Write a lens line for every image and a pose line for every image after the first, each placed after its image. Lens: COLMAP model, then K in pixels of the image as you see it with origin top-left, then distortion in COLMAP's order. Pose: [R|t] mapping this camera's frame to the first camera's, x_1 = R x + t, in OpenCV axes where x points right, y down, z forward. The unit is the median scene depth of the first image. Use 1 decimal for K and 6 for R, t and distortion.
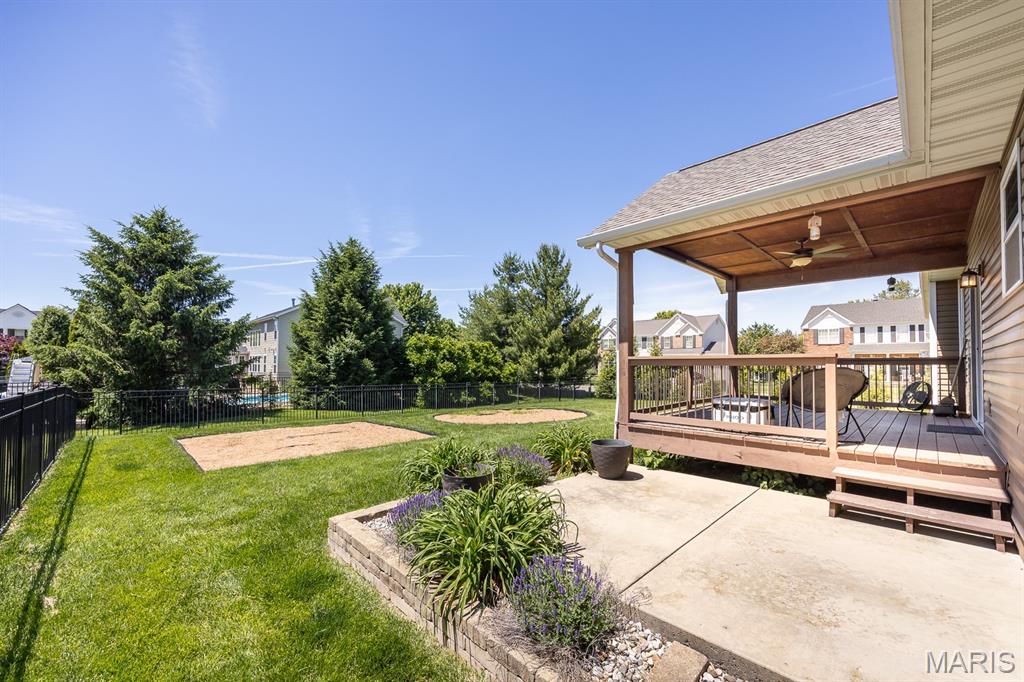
lens RADIAL K [[420.8, 0, 494.4], [0, 420.8, 360.4], [0, 0, 1]] dist [-0.000646, -0.000639]
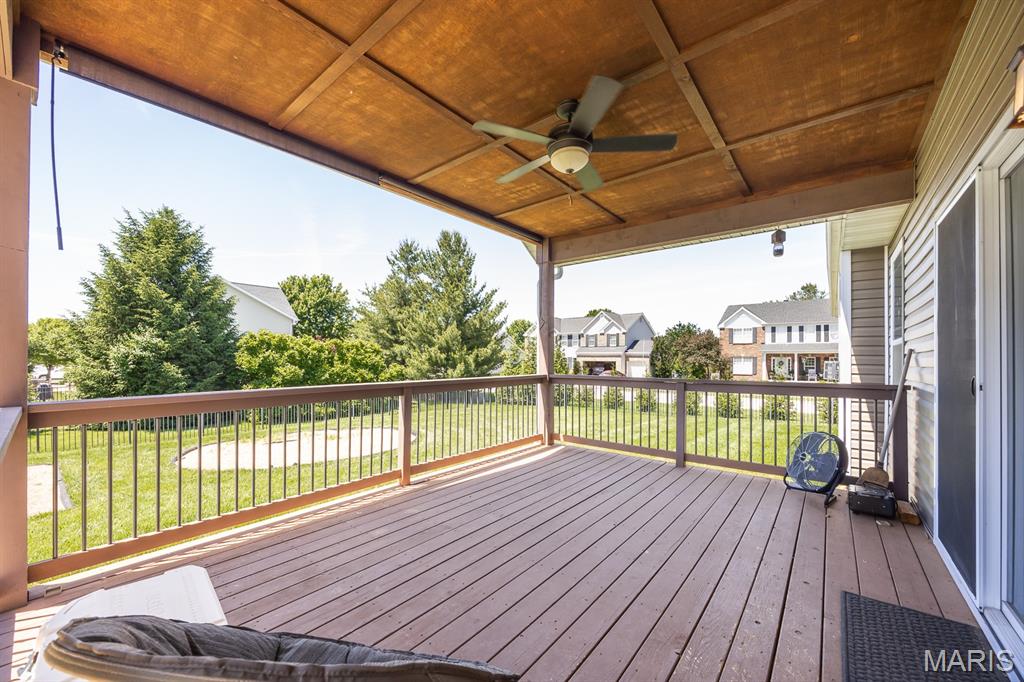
lens RADIAL K [[407.2, 0, 485.5], [0, 407.2, 366.0], [0, 0, 1]] dist [-0.017708, 0.000391]
pose [[0.995809, -0.000548, 0.091460, 0.133326], [-0.001682, 0.999703, 0.024303, -0.009876], [-0.091447, -0.024355, 0.995512, 0.132155]]
